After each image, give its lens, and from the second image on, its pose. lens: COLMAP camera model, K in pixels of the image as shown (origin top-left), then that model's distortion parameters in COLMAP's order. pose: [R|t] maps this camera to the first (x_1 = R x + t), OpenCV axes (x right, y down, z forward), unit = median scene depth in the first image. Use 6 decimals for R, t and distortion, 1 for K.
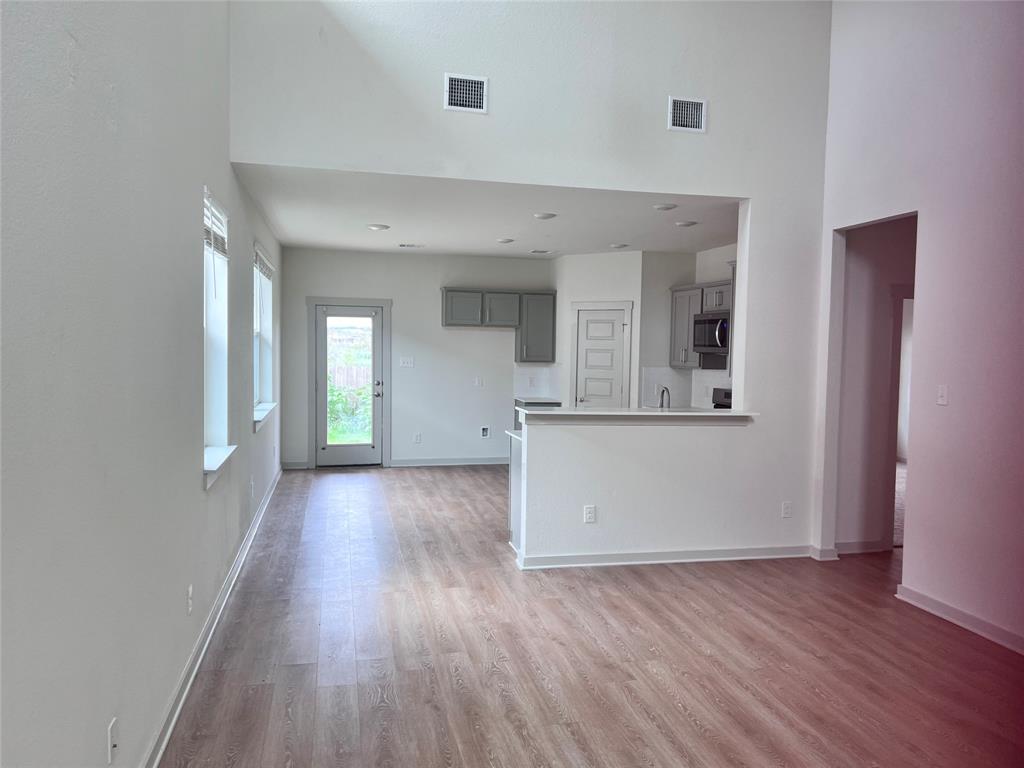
lens RADIAL K [[765.3, 0, 520.9], [0, 765.3, 383.1], [0, 0, 1]] dist [0.040162, -0.016444]
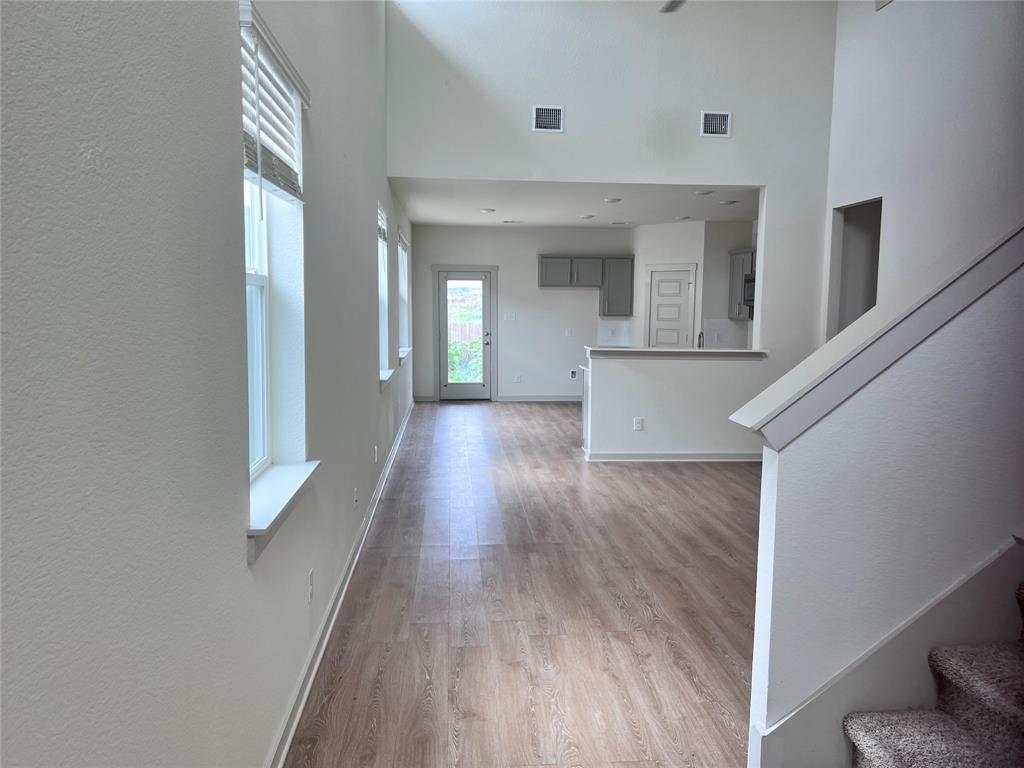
lens RADIAL K [[765.3, 0, 508.8], [0, 765.3, 387.5], [0, 0, 1]] dist [0.040162, -0.016444]
pose [[0.987506, 0.008041, -0.157376, 0.072372], [0.001200, 0.998285, 0.058531, 0.023845], [0.157577, -0.057989, 0.985803, -0.365322]]
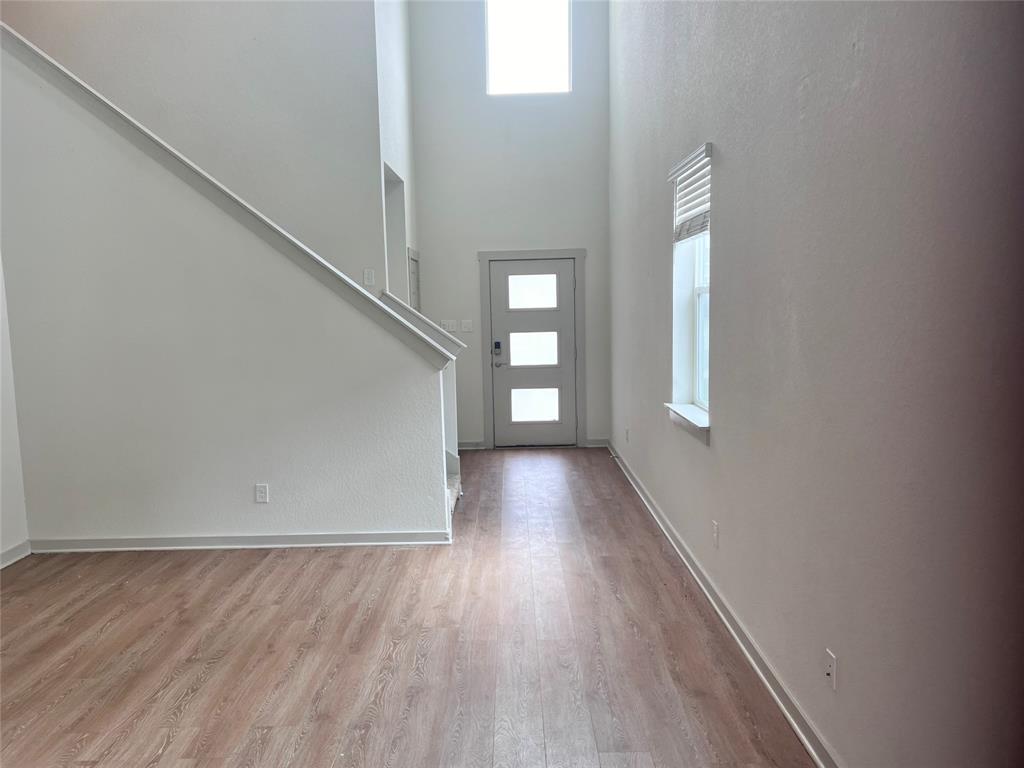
lens RADIAL K [[765.3, 0, 512.2], [0, 765.3, 384.1], [0, 0, 1]] dist [0.040162, -0.016444]
pose [[-0.973576, -0.027724, 0.226675, -0.148206], [0.009657, 0.986717, 0.162159, -0.052429], [-0.228160, 0.160063, -0.960376, 0.935609]]
